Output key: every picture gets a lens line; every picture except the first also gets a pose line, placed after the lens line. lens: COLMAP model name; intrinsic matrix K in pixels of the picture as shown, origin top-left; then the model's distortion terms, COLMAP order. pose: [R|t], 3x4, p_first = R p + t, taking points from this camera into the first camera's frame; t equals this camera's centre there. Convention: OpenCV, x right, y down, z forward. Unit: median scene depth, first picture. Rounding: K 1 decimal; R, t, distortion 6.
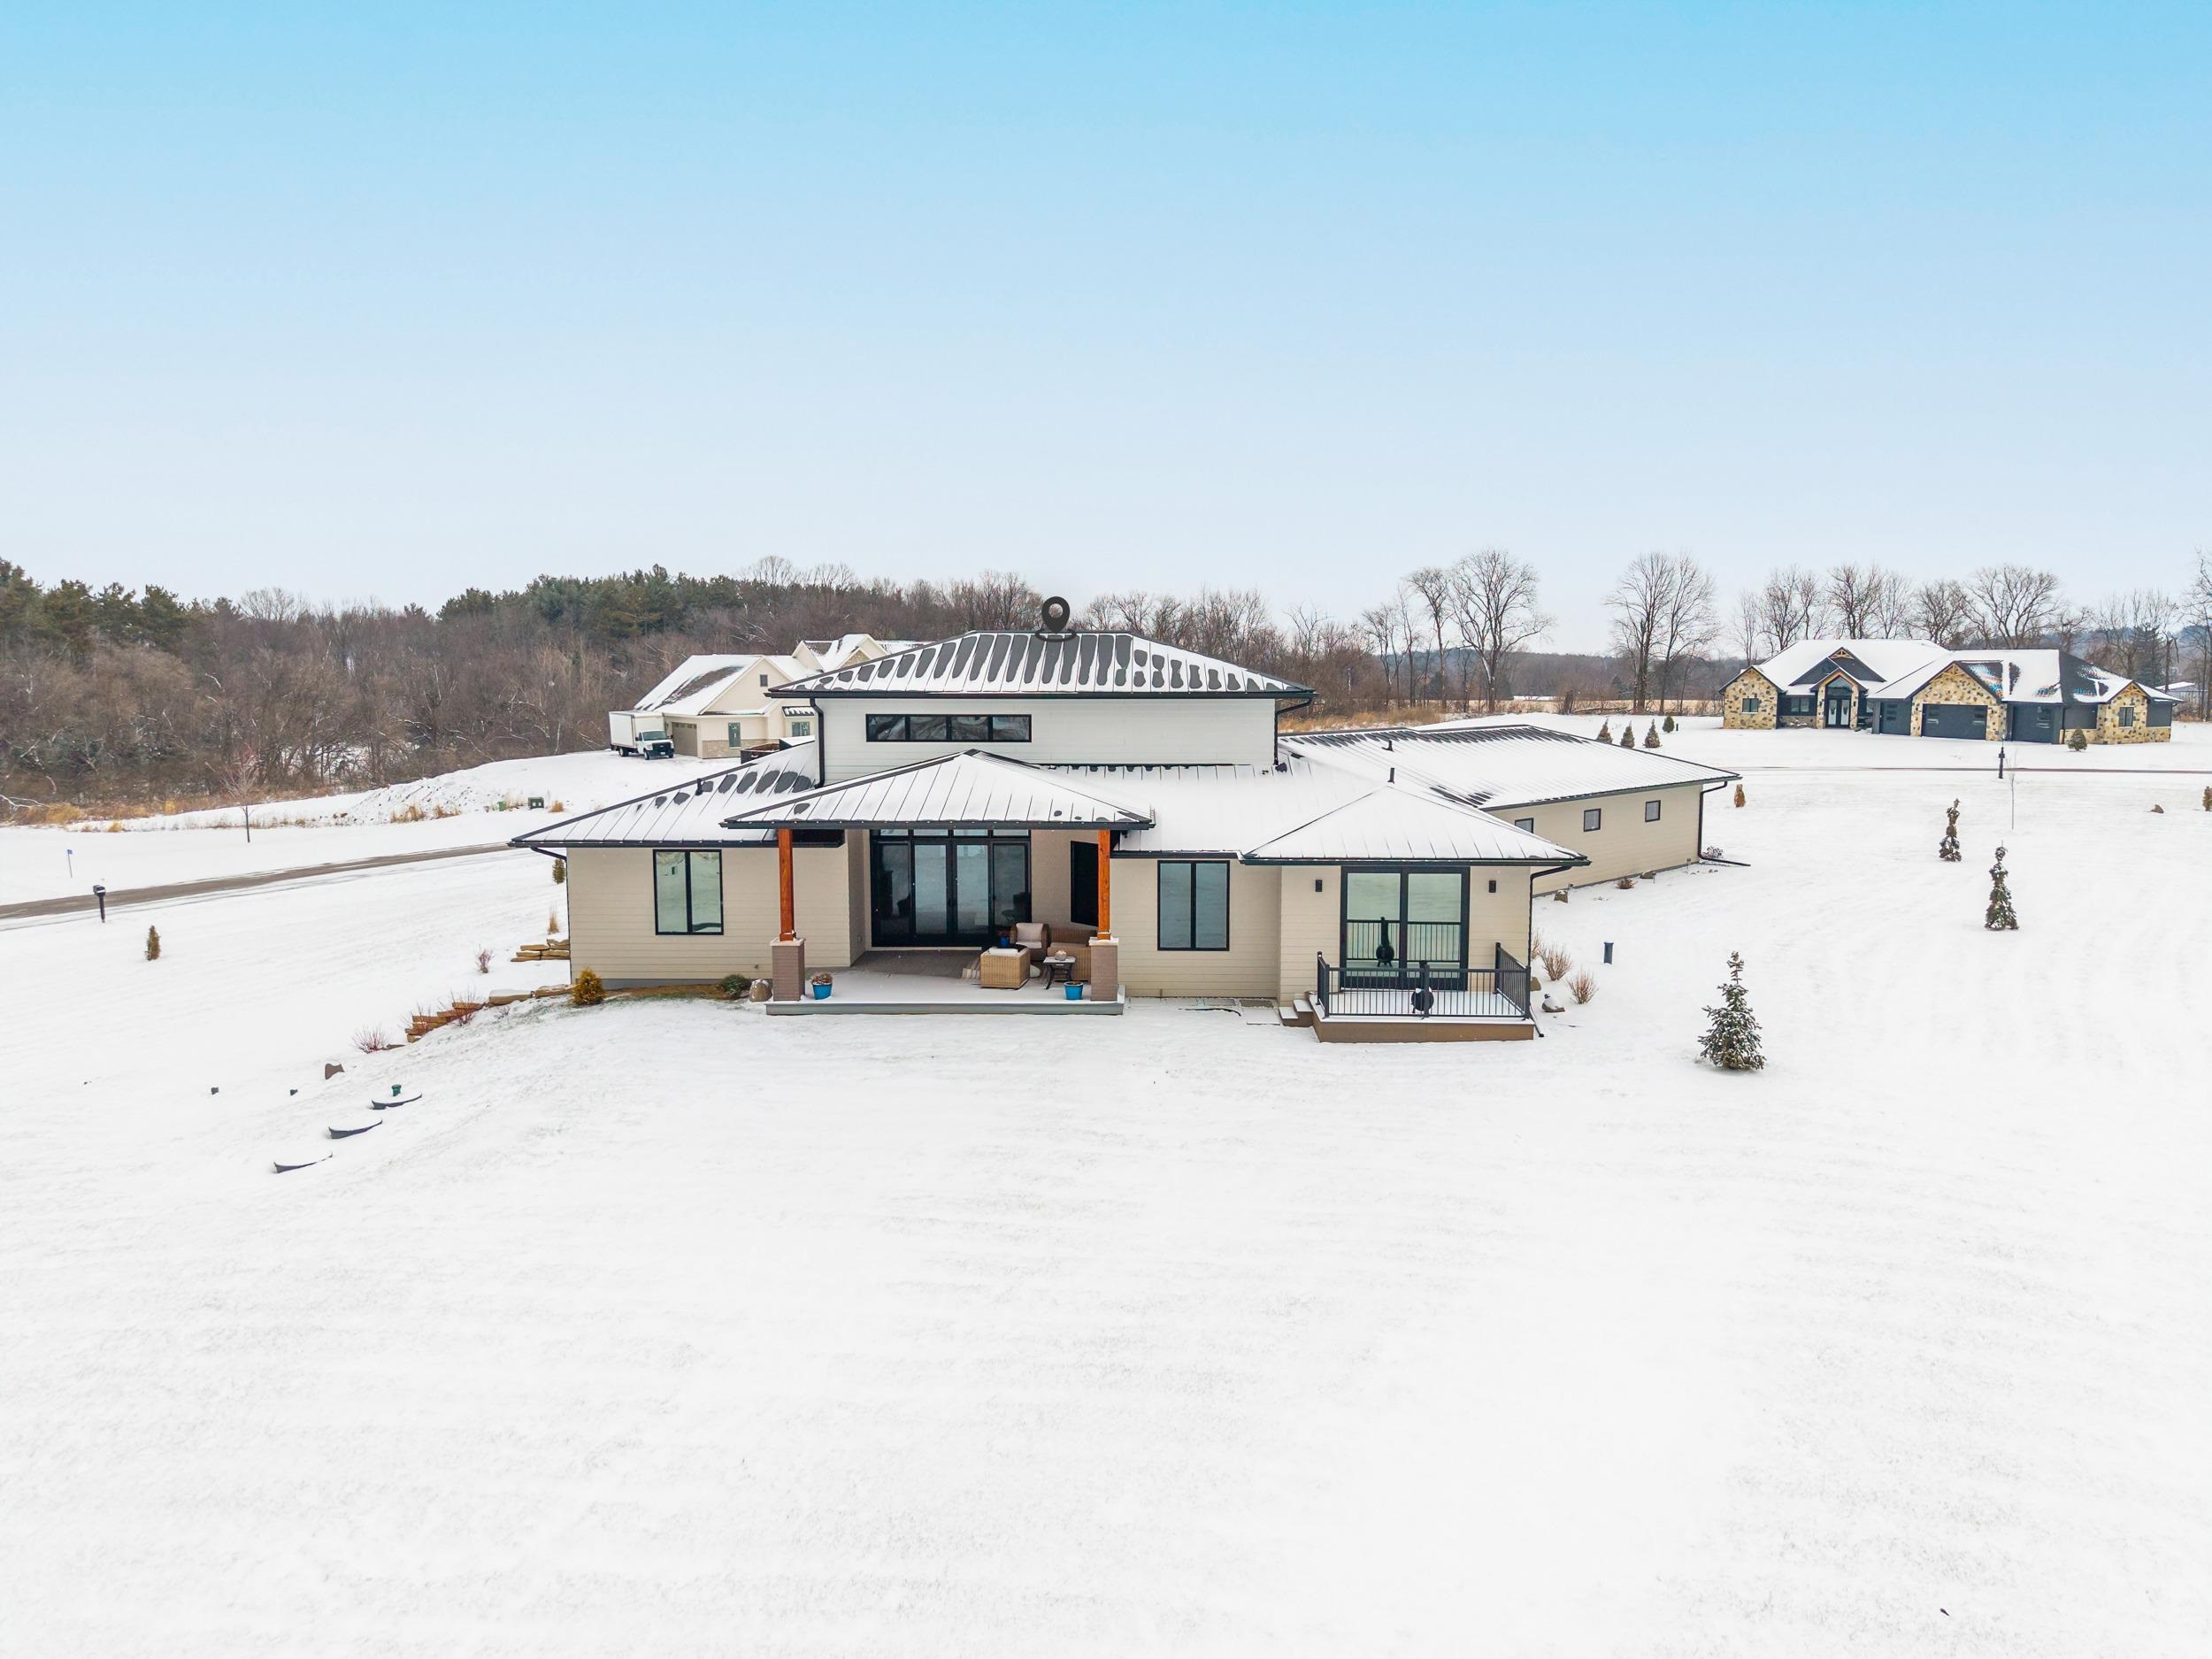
lens RADIAL K [[1519.4, 0, 1106.0], [0, 1519.4, 829.5], [0, 0, 1]] dist [0.096898, -0.153164]
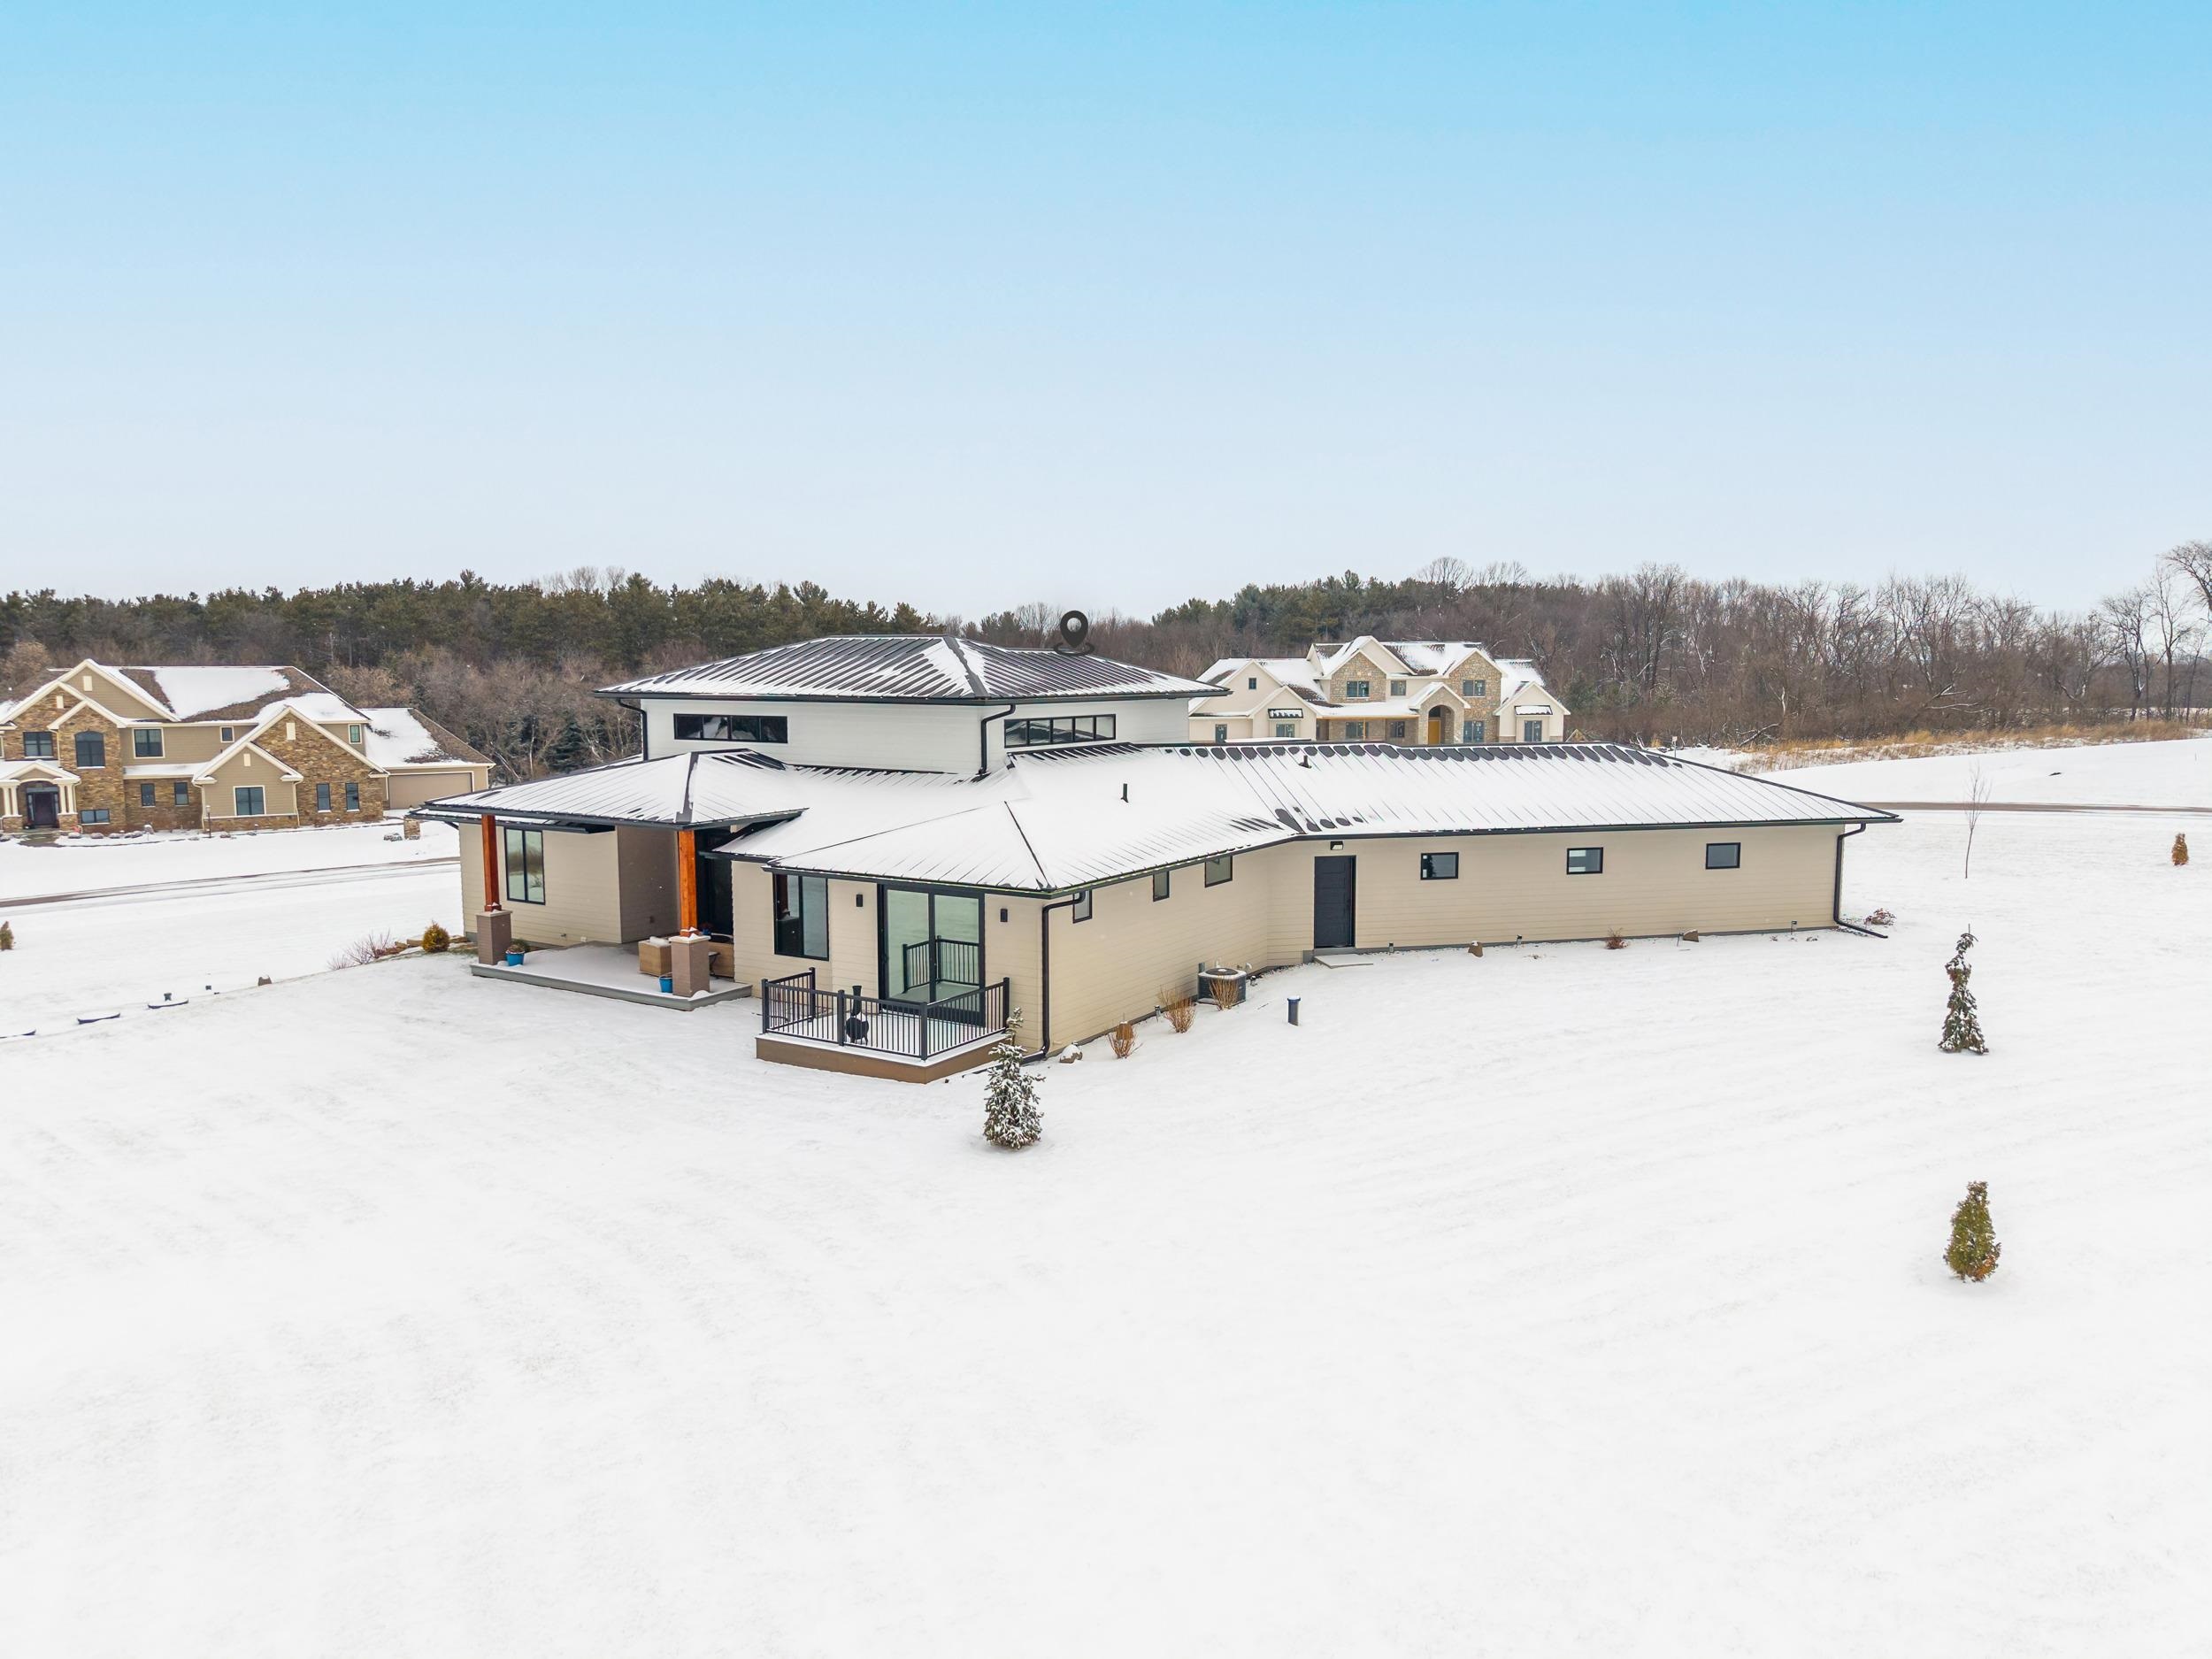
lens RADIAL K [[1537.1, 0, 1106.0], [0, 1537.1, 829.5], [0, 0, 1]] dist [0.027653, -0.035111]
pose [[0.850586, 0.054830, -0.522969, 0.612605], [-0.056092, 0.998335, 0.013439, -0.022943], [0.522836, 0.017903, 0.852245, 0.208298]]
